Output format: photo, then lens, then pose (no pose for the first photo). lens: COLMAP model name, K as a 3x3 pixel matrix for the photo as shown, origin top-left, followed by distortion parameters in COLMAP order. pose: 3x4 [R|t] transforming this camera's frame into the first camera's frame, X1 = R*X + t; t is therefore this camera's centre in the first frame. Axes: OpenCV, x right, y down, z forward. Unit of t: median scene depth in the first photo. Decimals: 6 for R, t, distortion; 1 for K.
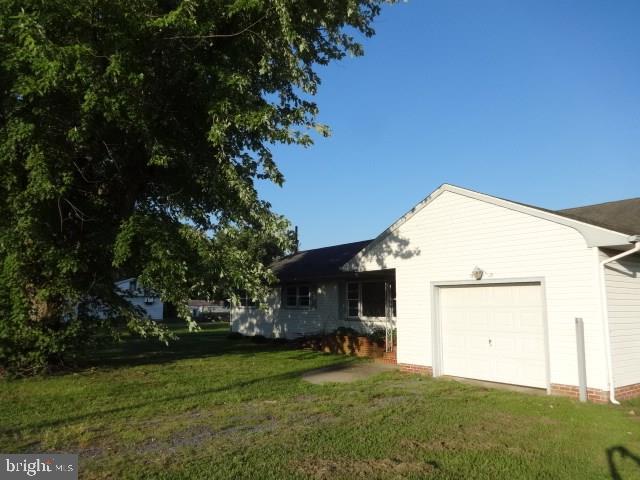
lens RADIAL K [[484.4, 0, 320.5], [0, 484.4, 237.1], [0, 0, 1]] dist [0.002739, -0.004420]
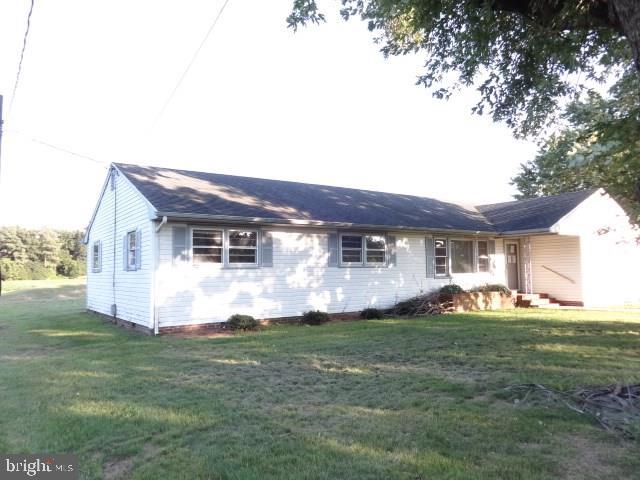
lens RADIAL K [[484.4, 0, 320.5], [0, 484.4, 237.1], [0, 0, 1]] dist [0.002739, -0.004420]
pose [[0.037399, 0.072843, 0.996642, -0.928765], [-0.133815, 0.988722, -0.067242, 0.193872], [-0.990300, -0.130851, 0.046725, 1.231546]]
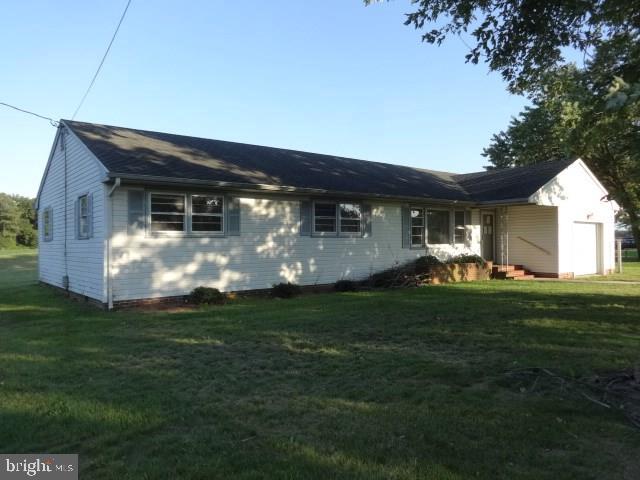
lens RADIAL K [[484.4, 0, 320.5], [0, 484.4, 237.1], [0, 0, 1]] dist [0.002739, -0.004420]
pose [[-0.023253, 0.013857, 0.999634, -0.877973], [-0.138607, 0.990202, -0.016950, 0.196572], [-0.990074, -0.138950, -0.021105, 1.234441]]
